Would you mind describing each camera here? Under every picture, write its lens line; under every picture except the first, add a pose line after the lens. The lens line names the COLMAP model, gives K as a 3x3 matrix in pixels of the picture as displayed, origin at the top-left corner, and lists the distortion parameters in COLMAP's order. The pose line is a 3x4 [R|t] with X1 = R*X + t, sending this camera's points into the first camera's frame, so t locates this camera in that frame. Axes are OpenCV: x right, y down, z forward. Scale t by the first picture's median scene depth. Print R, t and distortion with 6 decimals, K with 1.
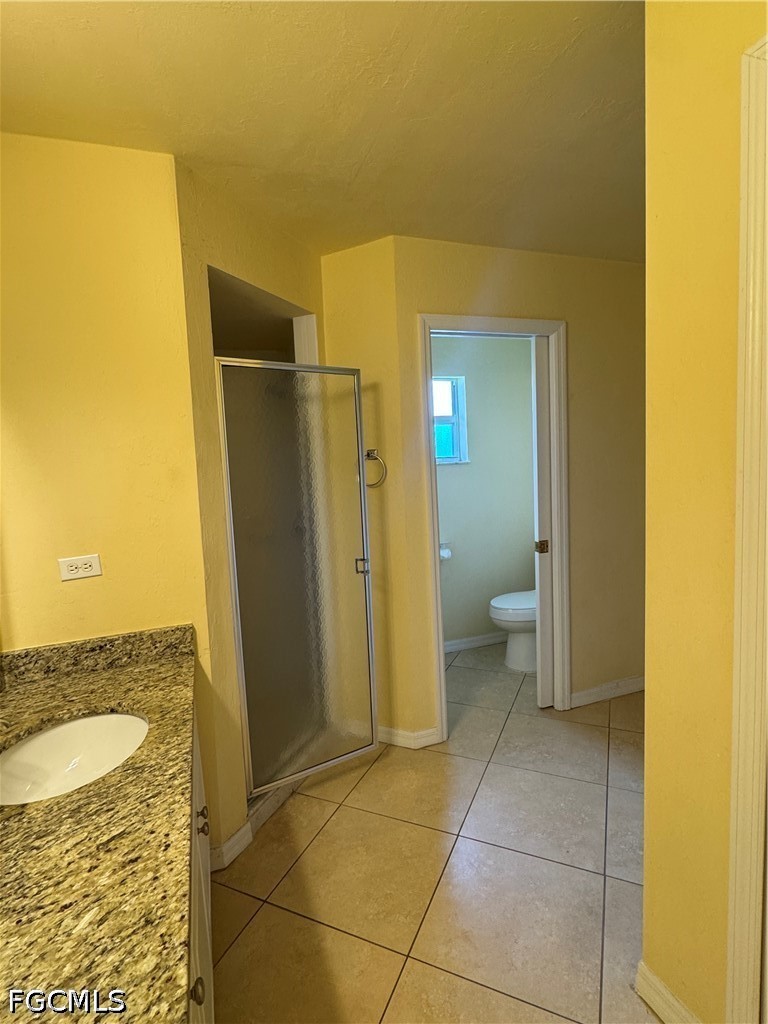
lens RADIAL K [[502.8, 0, 381.5], [0, 502.8, 507.7], [0, 0, 1]] dist [0.003359, 0.000436]
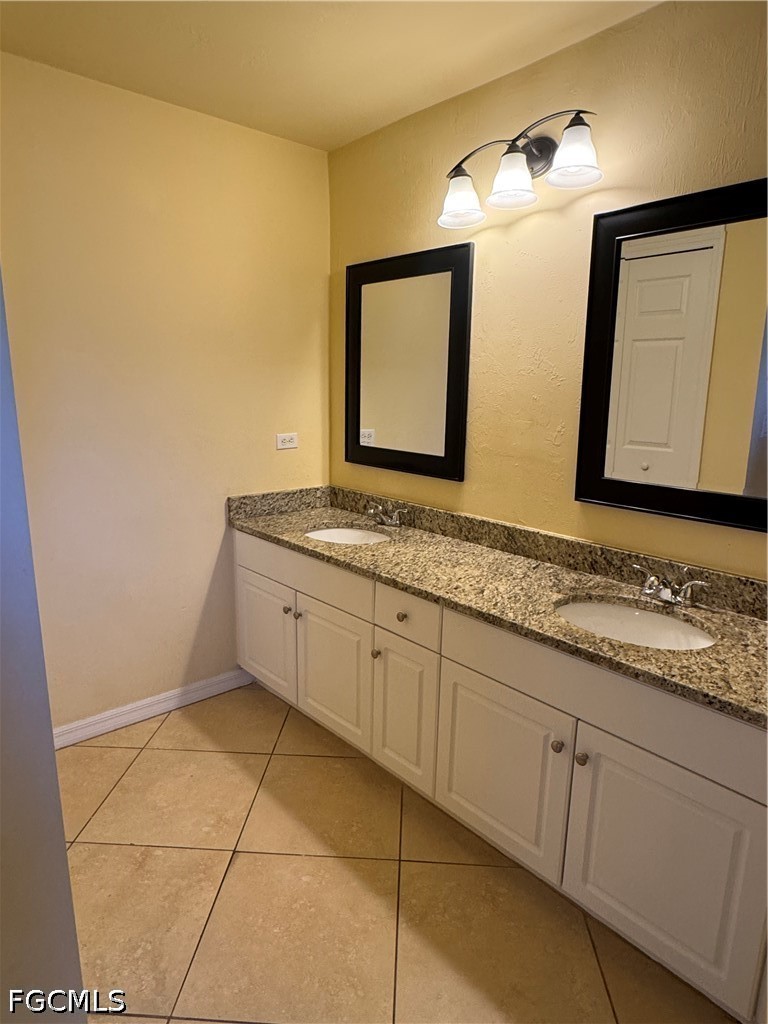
lens RADIAL K [[621.2, 0, 384.1], [0, 621.2, 513.1], [0, 0, 1]] dist [-0.006561, -0.001419]
pose [[-0.928864, 0.116955, -0.351472, 0.442519], [0.003503, 0.951578, 0.307386, -0.233474], [0.370404, 0.284289, -0.884297, 2.332190]]
